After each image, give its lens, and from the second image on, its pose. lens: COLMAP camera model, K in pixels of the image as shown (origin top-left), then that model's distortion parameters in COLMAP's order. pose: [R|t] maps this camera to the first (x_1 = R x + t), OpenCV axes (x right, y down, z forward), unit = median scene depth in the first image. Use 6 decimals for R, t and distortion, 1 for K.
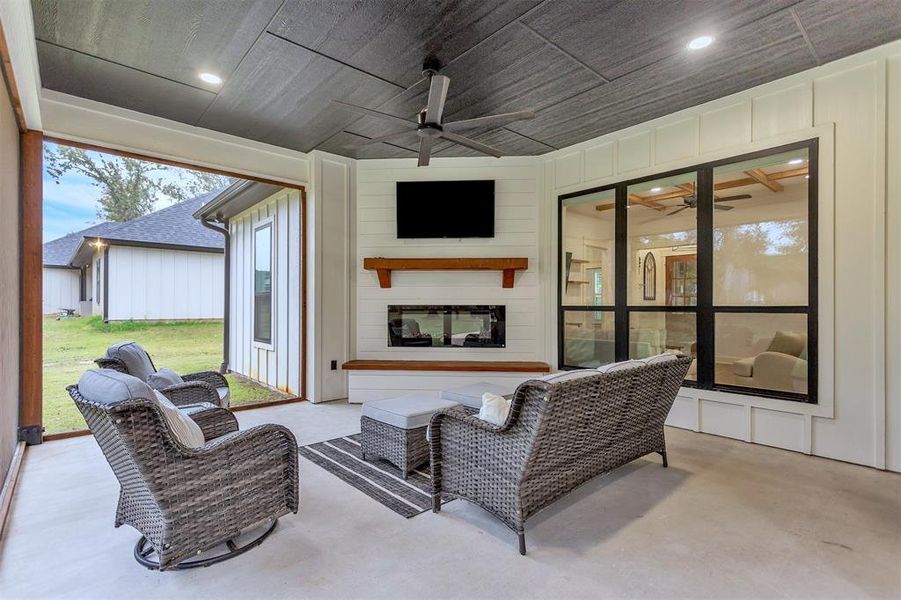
lens RADIAL K [[430.7, 0, 449.5], [0, 430.7, 301.8], [0, 0, 1]] dist [0.003279, 0.001674]
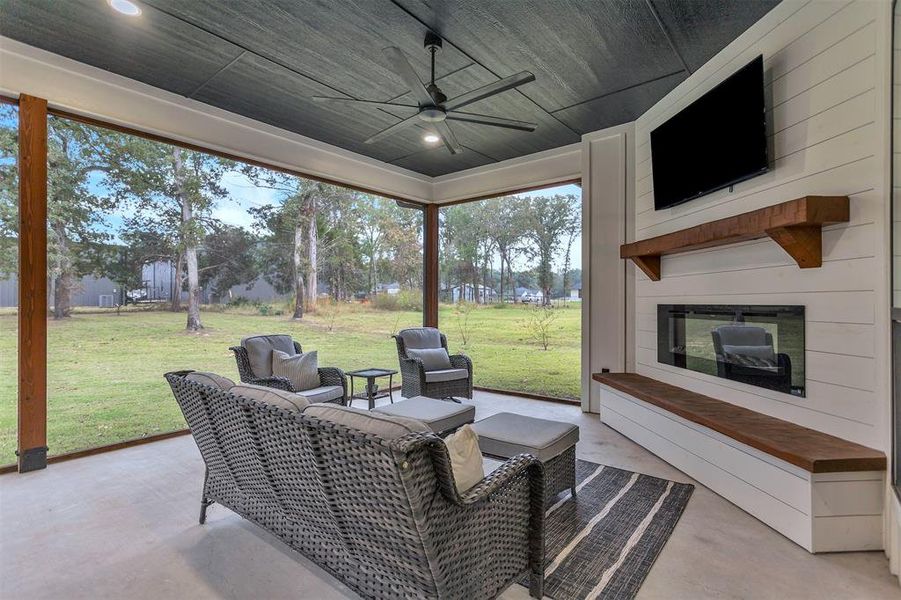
lens RADIAL K [[430.7, 0, 449.5], [0, 430.7, 301.8], [0, 0, 1]] dist [0.003279, 0.001674]
pose [[0.169103, -0.001587, -0.985597, 0.525375], [0.003117, 0.999995, -0.001076, 0.003073], [0.985593, -0.002890, 0.169107, 0.543822]]
